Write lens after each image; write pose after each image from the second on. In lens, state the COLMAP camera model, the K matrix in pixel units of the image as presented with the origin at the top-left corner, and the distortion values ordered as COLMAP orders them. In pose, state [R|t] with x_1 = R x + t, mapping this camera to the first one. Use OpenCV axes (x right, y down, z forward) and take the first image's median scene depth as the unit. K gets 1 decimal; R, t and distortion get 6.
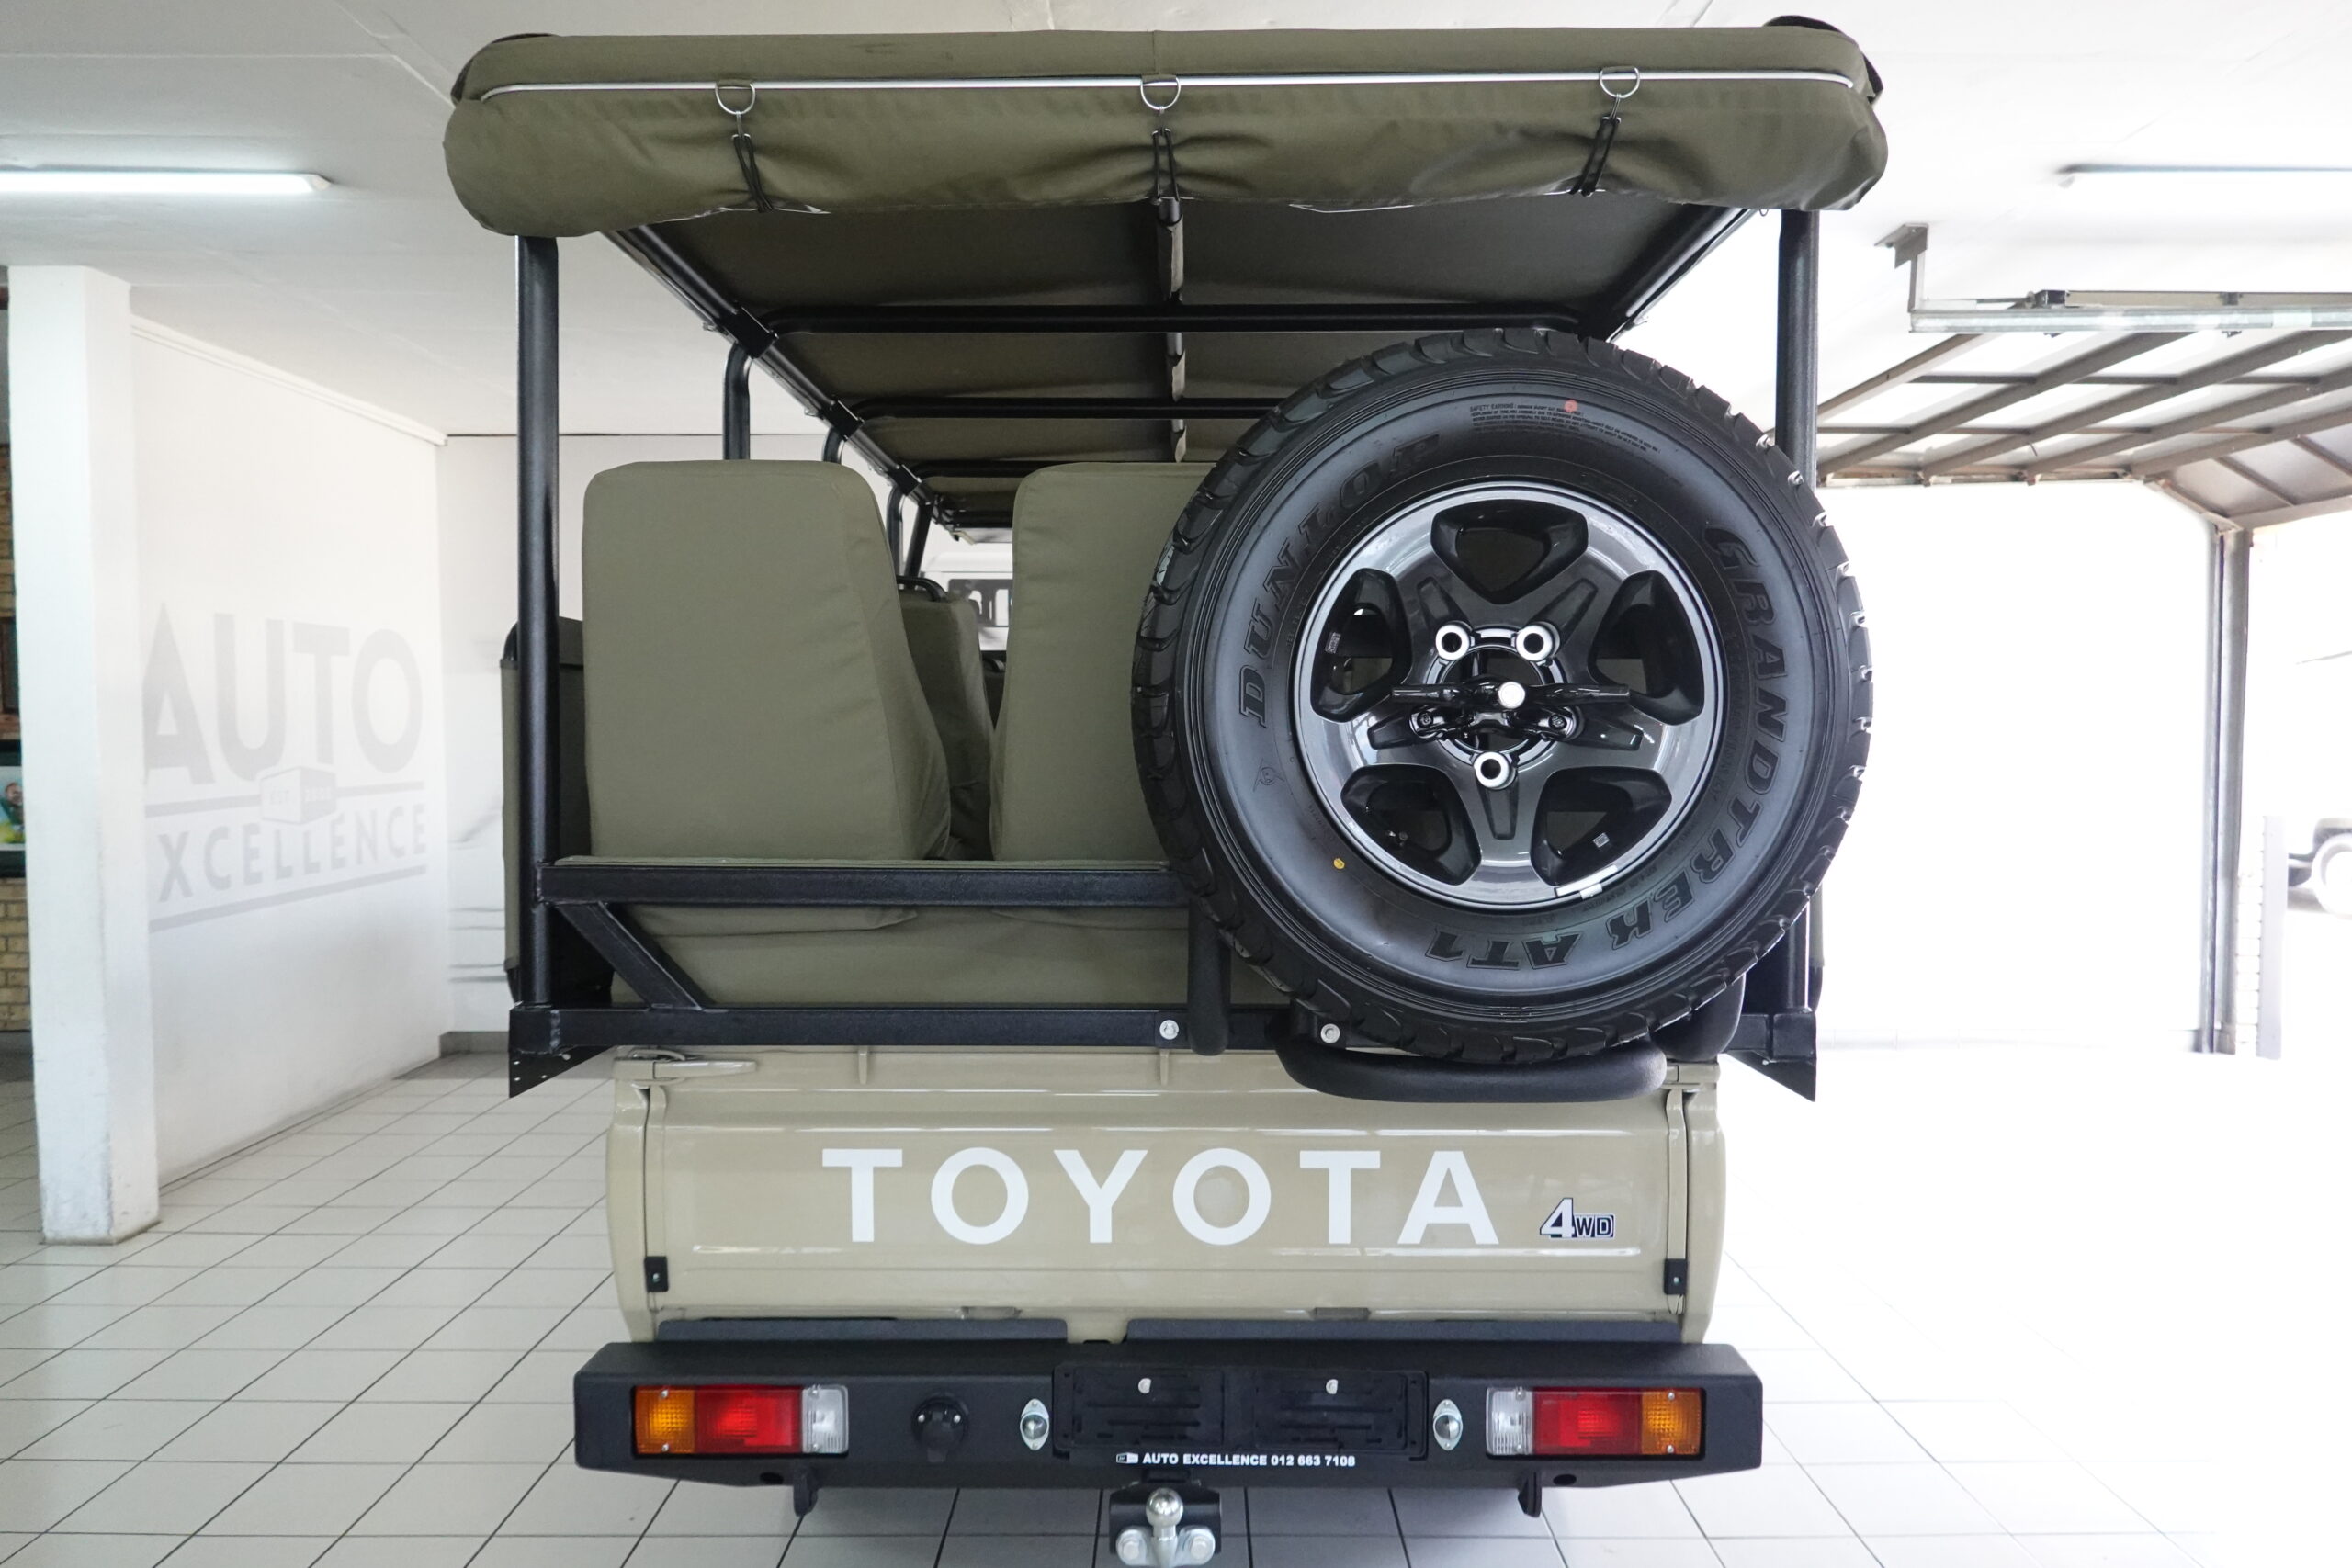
lens RADIAL K [[1586.8, 0, 1175.0], [0, 1586.8, 783.1], [0, 0, 1]] dist [0.004192, 0.000366]
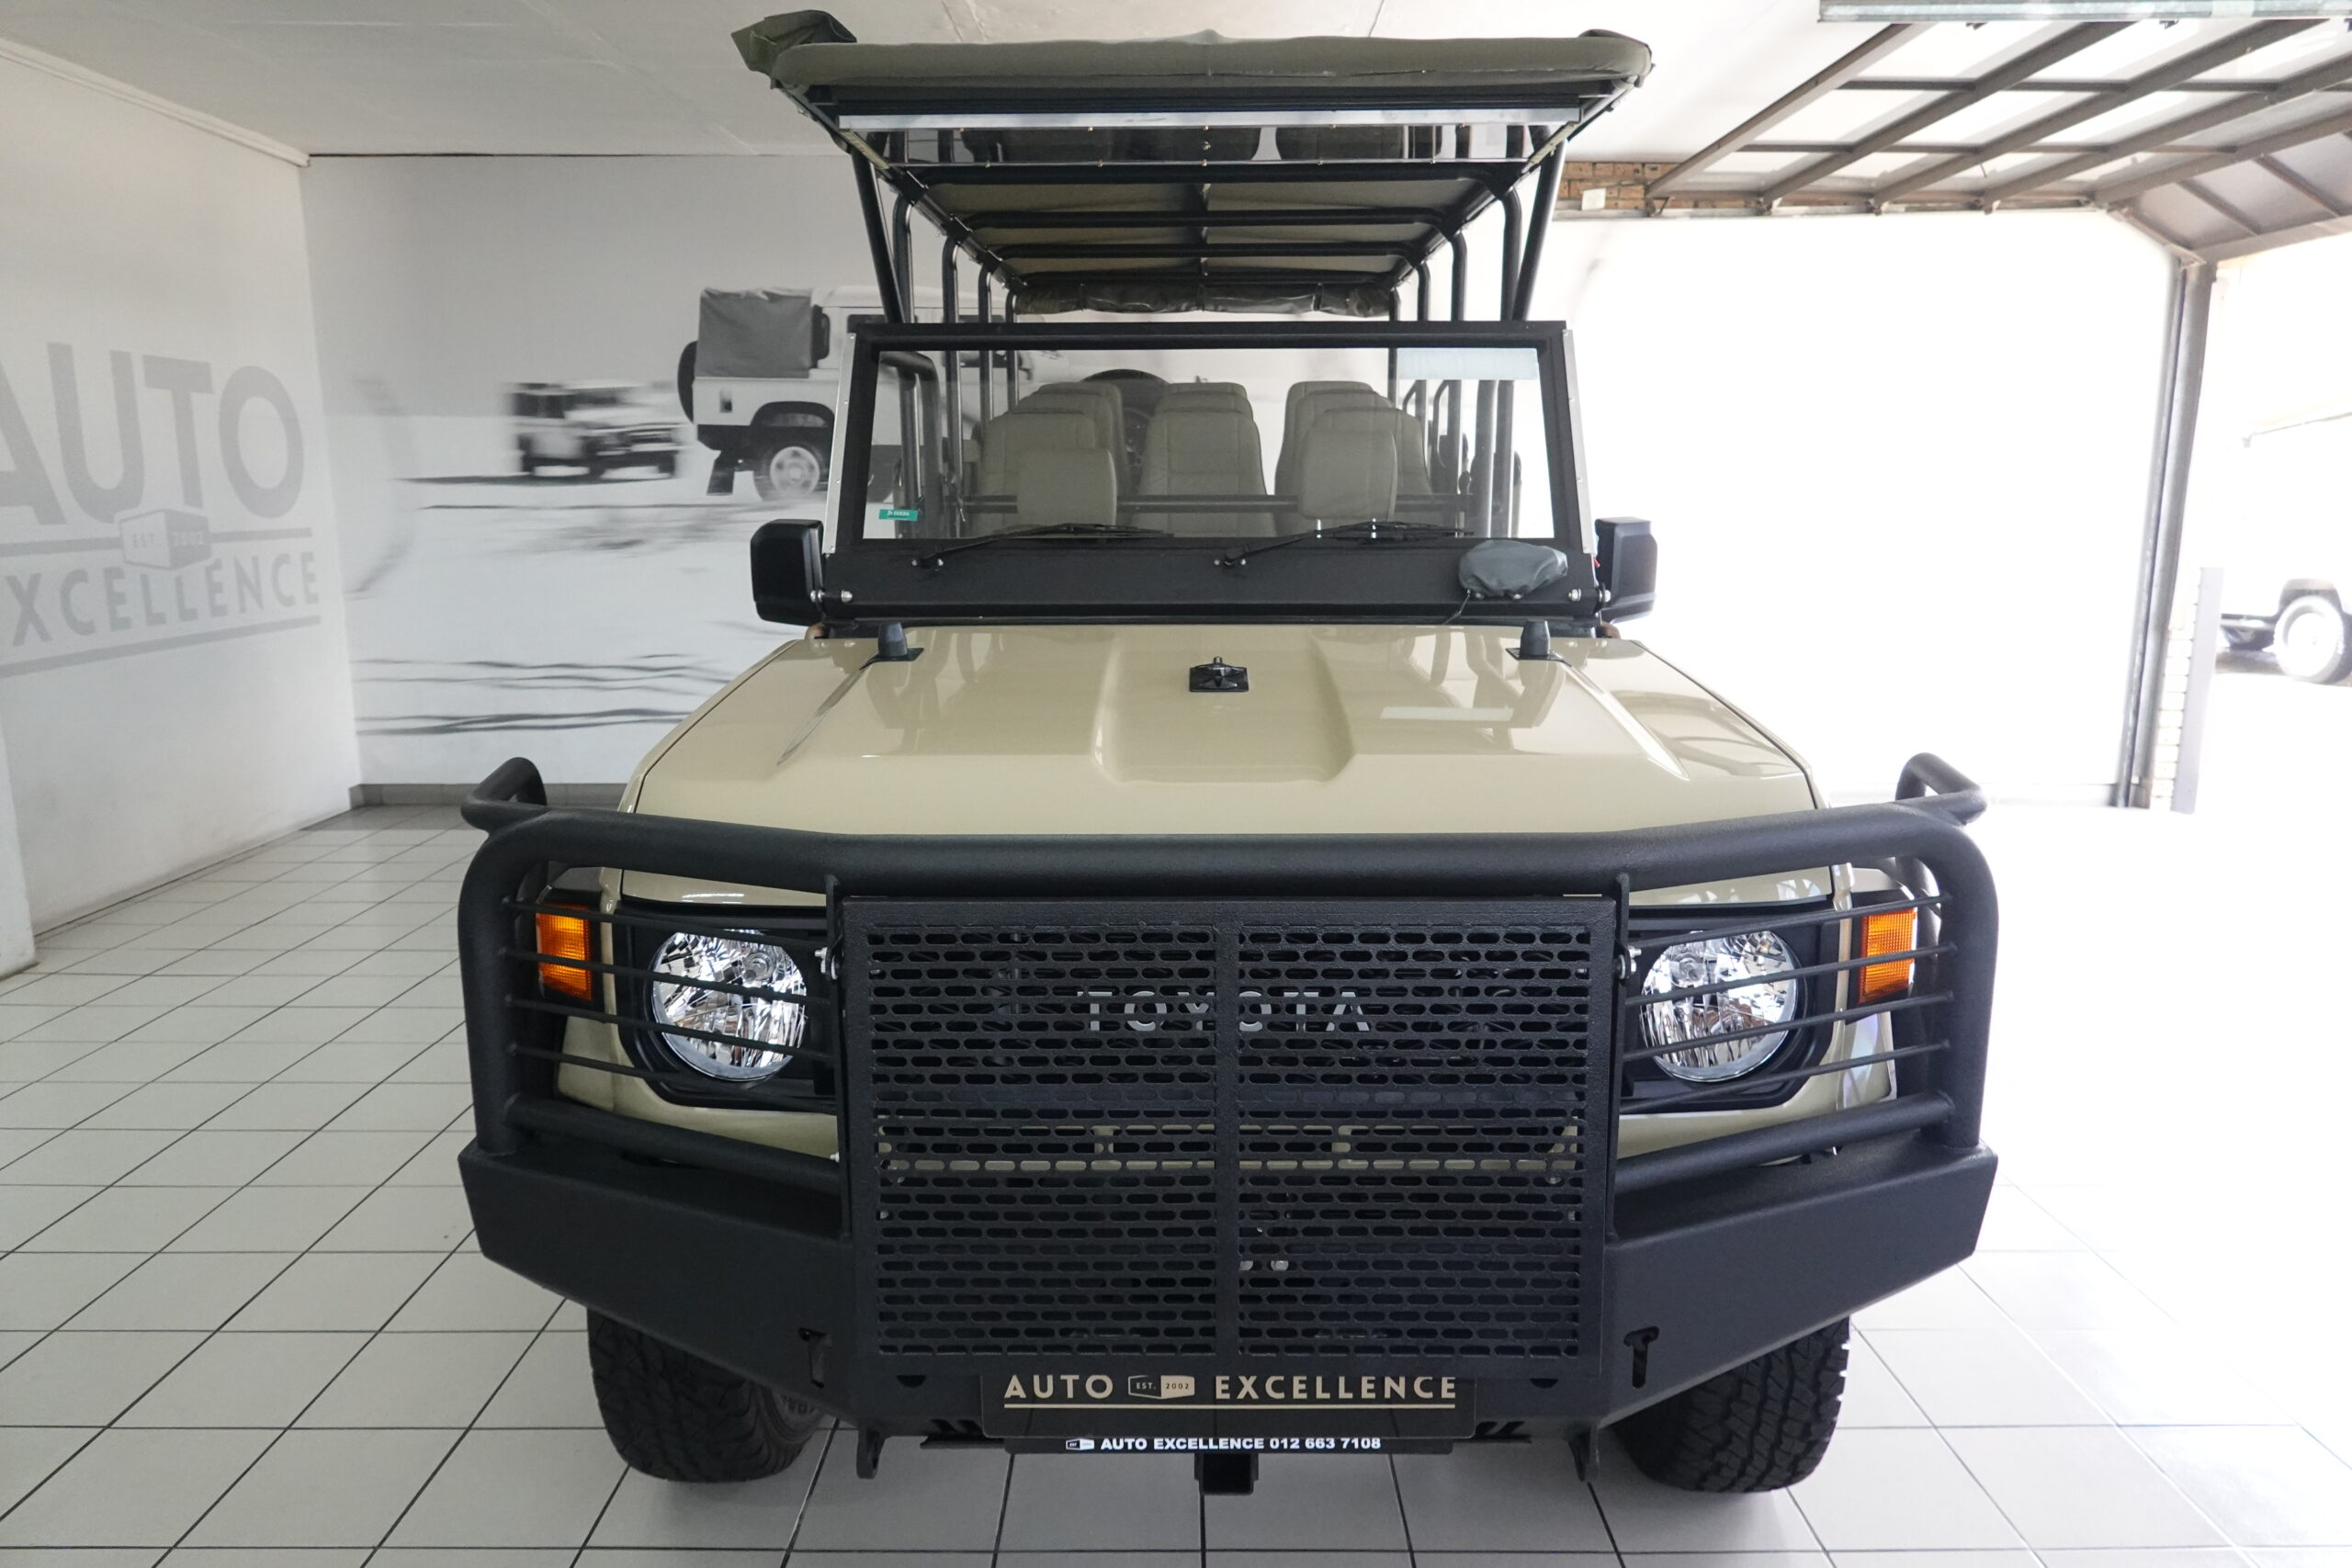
lens RADIAL K [[1586.8, 0, 1181.7], [0, 1586.8, 786.3], [0, 0, 1]] dist [0.004192, 0.000366]
pose [[0.999994, 0.001430, 0.003051, 0.062406], [-0.001858, 0.989412, 0.145125, 0.014536], [-0.002811, -0.145130, 0.989409, 0.017674]]
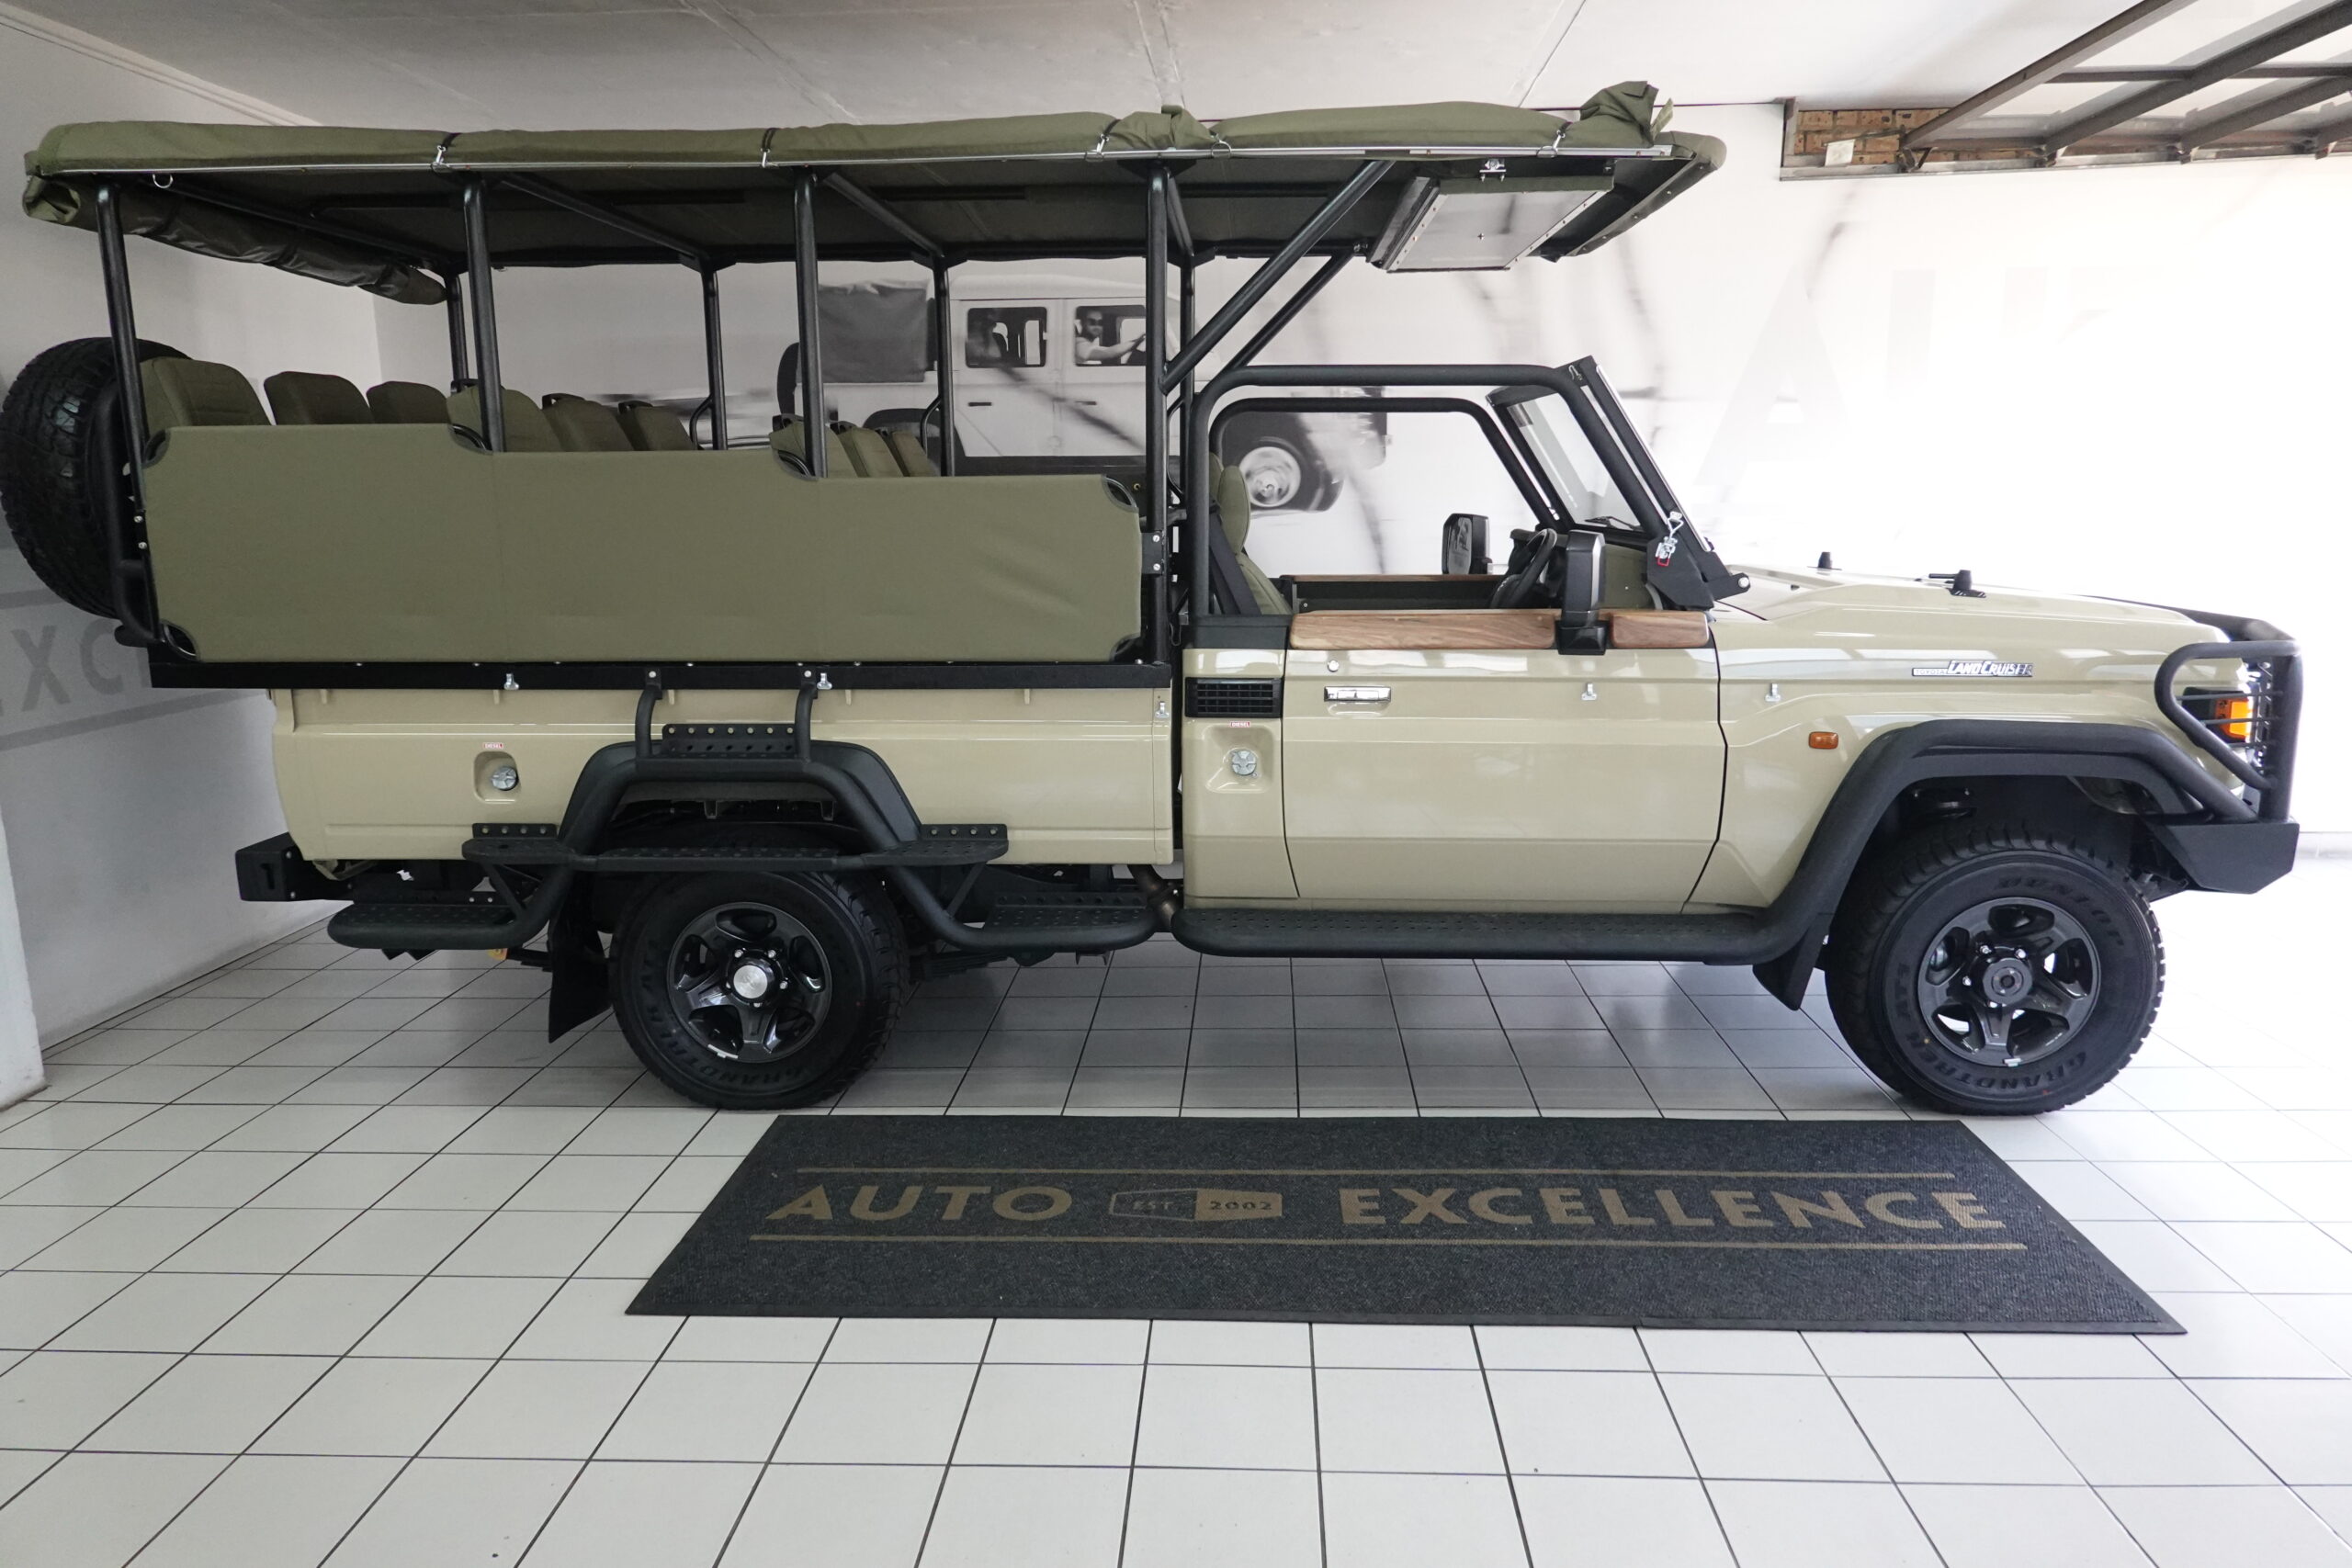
lens RADIAL K [[1586.8, 0, 1192.0], [0, 1586.8, 788.9], [0, 0, 1]] dist [0.004192, 0.000366]
pose [[0.998985, -0.005532, -0.044713, 0.012379], [0.012156, 0.988725, 0.149246, -0.002071], [0.043384, -0.149638, 0.987789, 0.161472]]
